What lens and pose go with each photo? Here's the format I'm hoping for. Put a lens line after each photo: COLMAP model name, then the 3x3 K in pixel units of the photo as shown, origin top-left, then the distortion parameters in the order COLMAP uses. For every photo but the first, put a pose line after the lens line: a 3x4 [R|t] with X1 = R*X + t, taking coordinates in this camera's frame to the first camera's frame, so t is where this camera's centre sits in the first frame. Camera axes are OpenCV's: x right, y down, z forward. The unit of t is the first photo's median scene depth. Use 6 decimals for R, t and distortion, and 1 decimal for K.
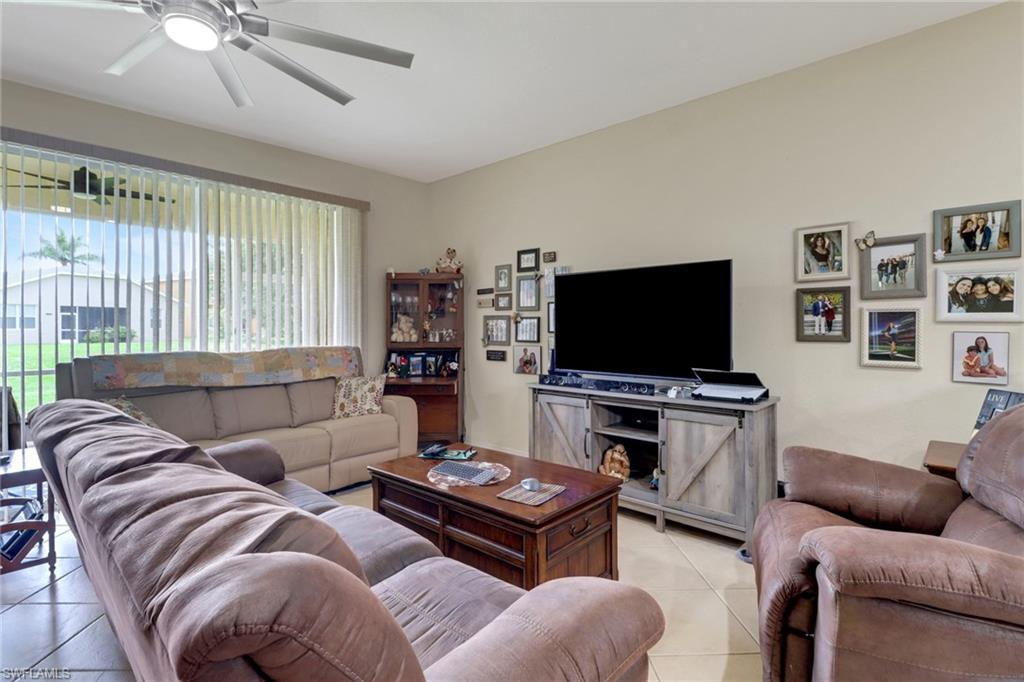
lens RADIAL K [[498.2, 0, 509.7], [0, 498.2, 330.6], [0, 0, 1]] dist [0.001560, -0.000091]
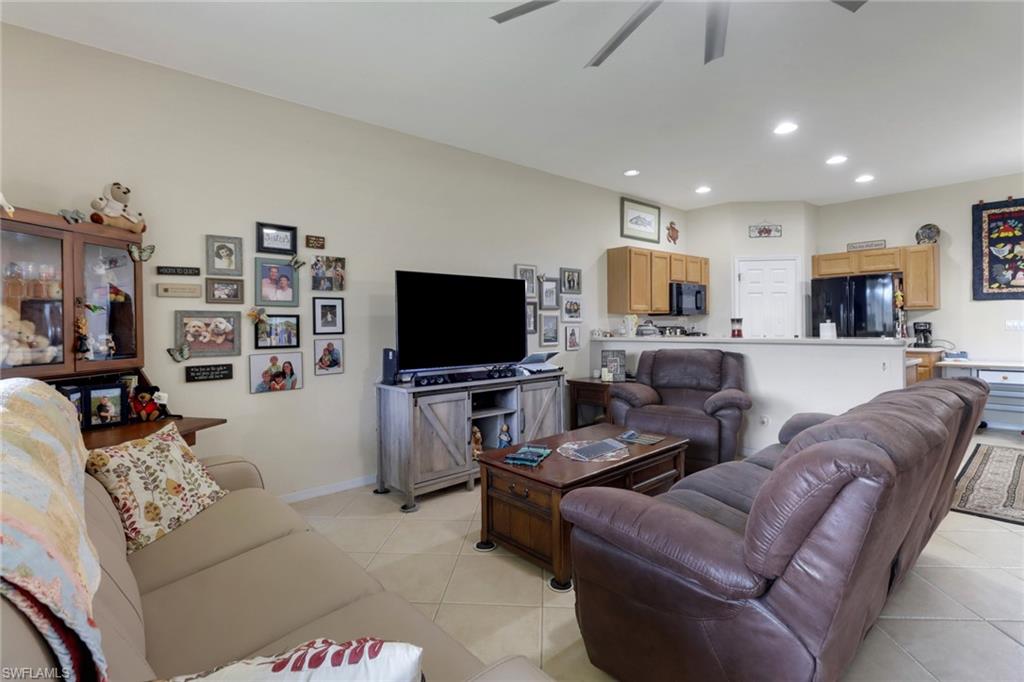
lens RADIAL K [[484.0, 0, 517.4], [0, 484.0, 326.3], [0, 0, 1]] dist [0.011889, -0.009067]
pose [[0.092145, -0.003919, 0.995738, -1.001304], [0.019591, 0.999806, 0.002122, -0.006079], [-0.995553, 0.019312, 0.092204, 0.876441]]
